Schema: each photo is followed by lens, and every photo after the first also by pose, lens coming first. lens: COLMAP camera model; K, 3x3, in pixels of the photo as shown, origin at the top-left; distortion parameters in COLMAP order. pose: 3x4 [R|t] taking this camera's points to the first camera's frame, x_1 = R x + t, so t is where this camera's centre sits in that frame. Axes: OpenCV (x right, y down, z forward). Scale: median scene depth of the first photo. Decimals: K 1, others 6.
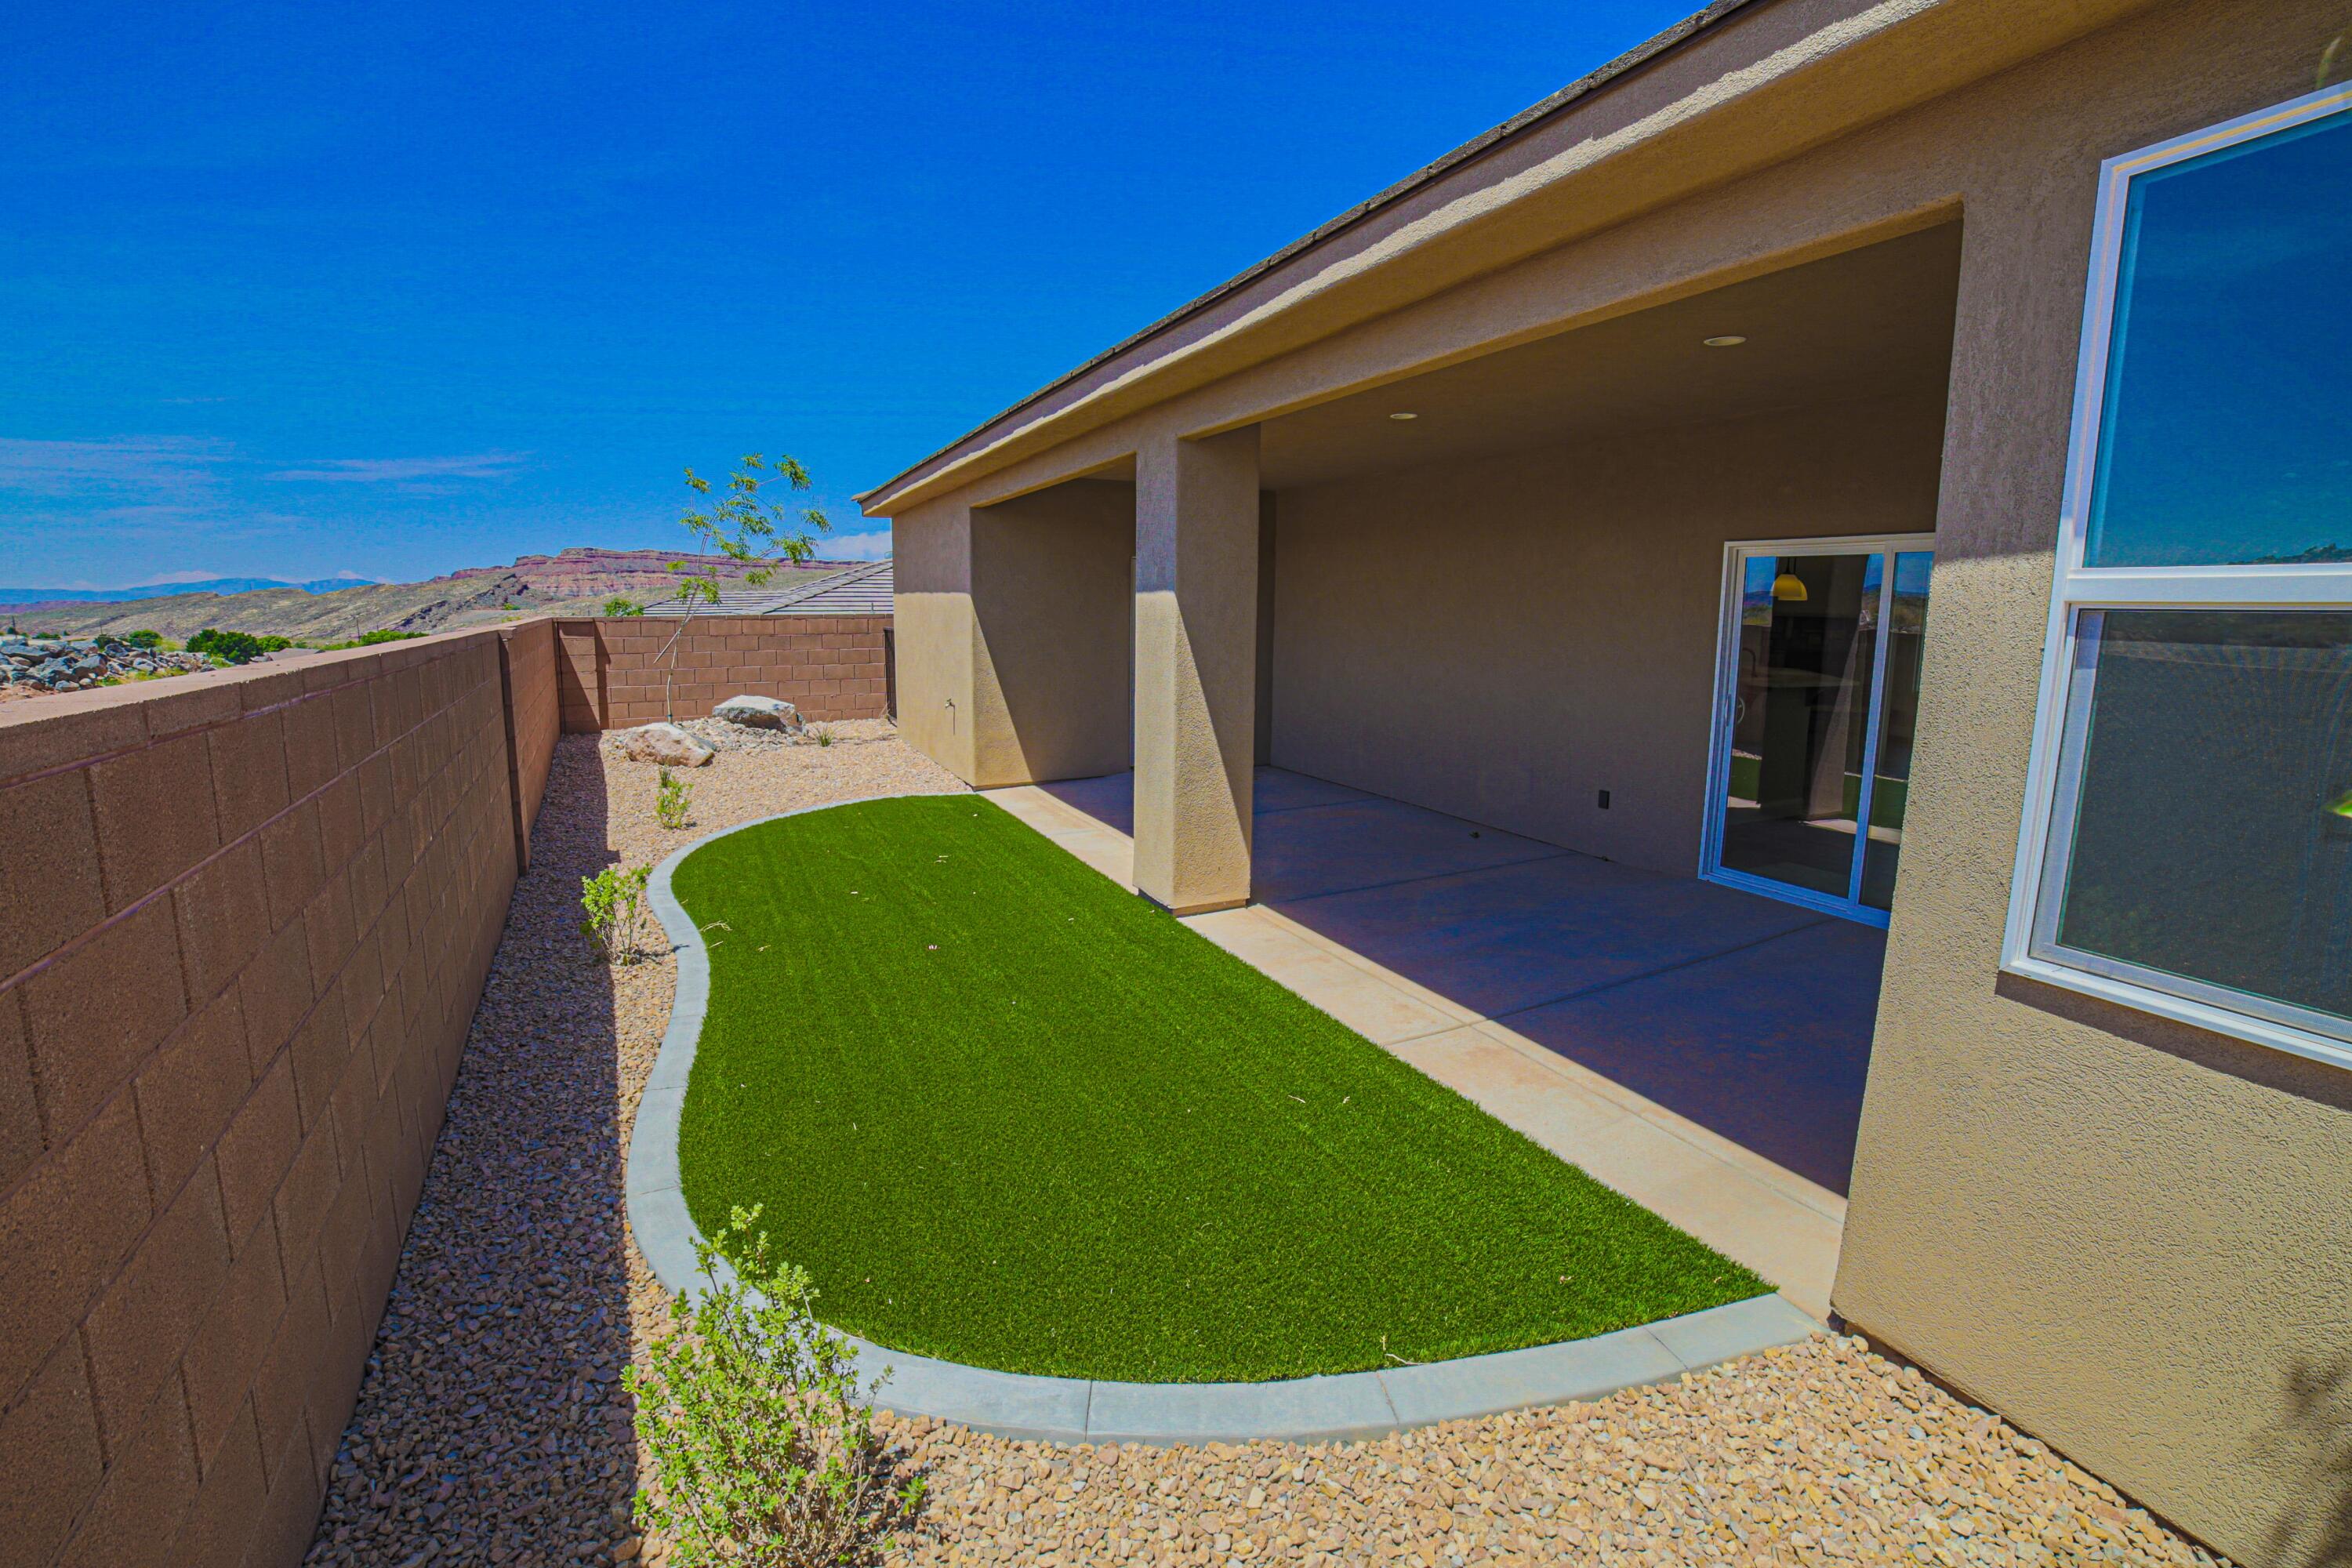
lens RADIAL K [[1008.6, 0, 1160.7], [0, 1008.6, 757.4], [0, 0, 1]] dist [-0.104446, 0.035100]
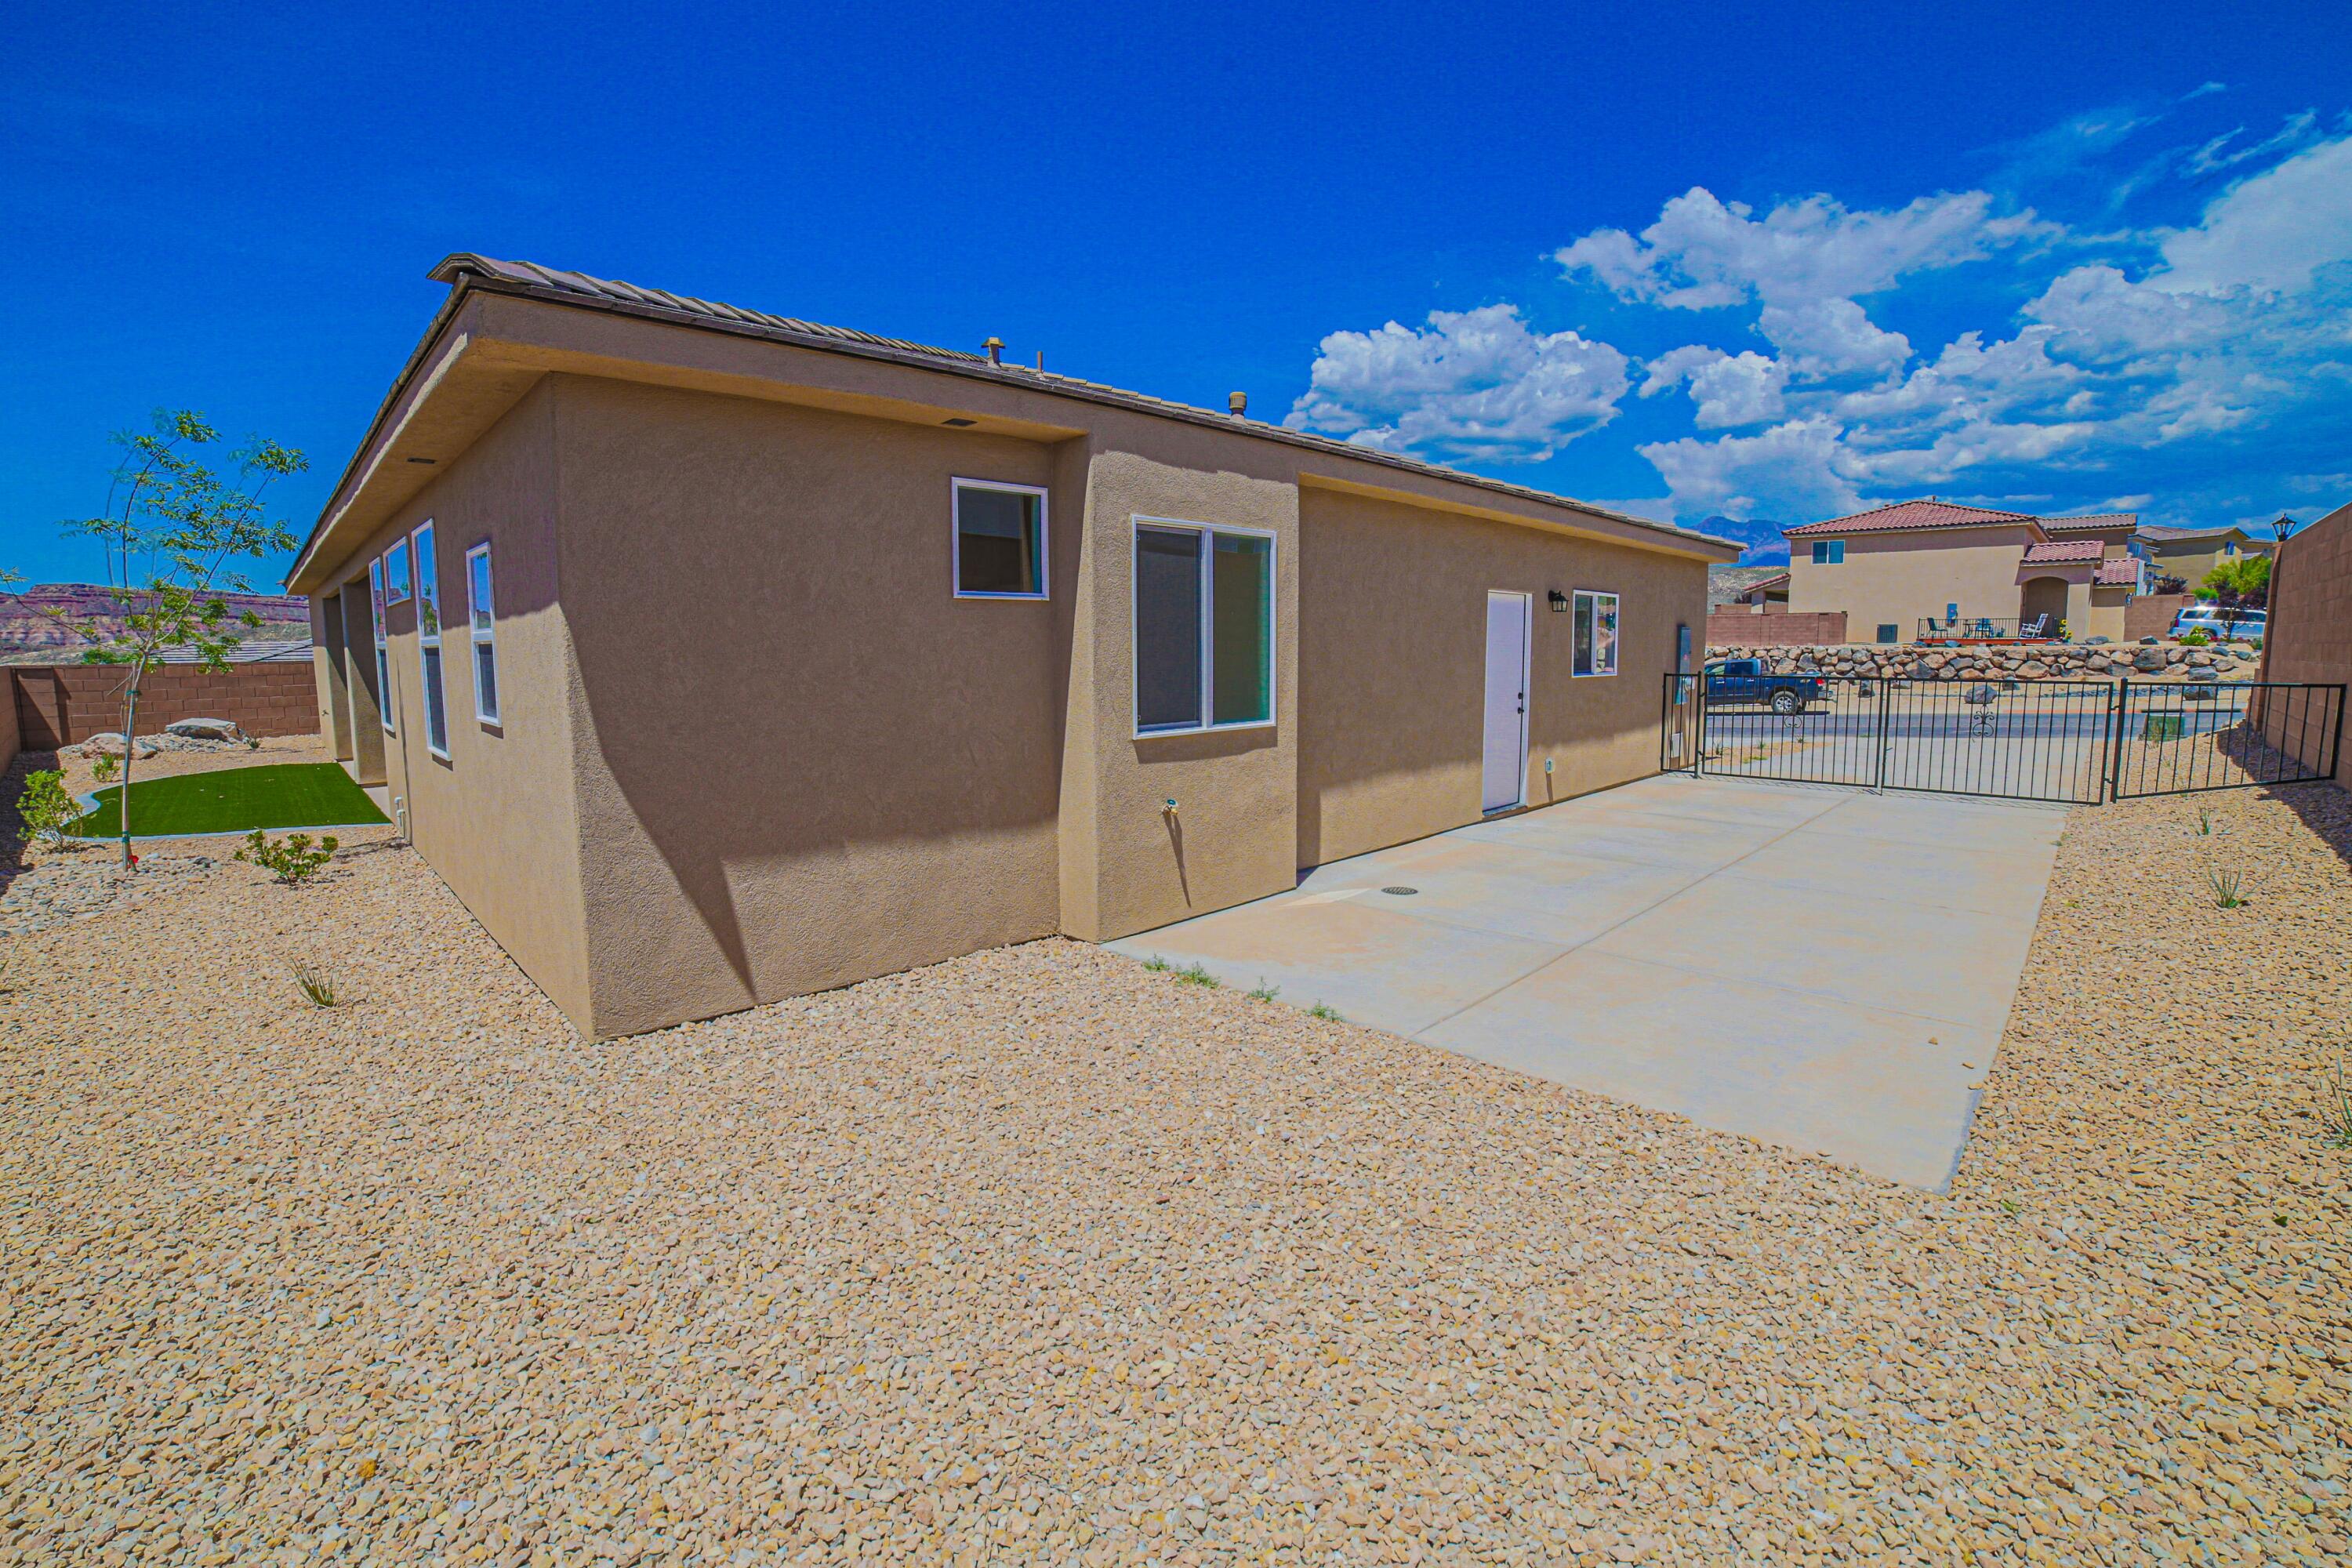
lens RADIAL K [[1008.6, 0, 1160.7], [0, 1008.6, 757.4], [0, 0, 1]] dist [-0.104446, 0.035100]
pose [[0.945253, -0.048078, 0.322779, 0.503837], [0.061152, 0.997663, -0.030482, 0.131167], [-0.320559, 0.048552, 0.945984, -0.795089]]
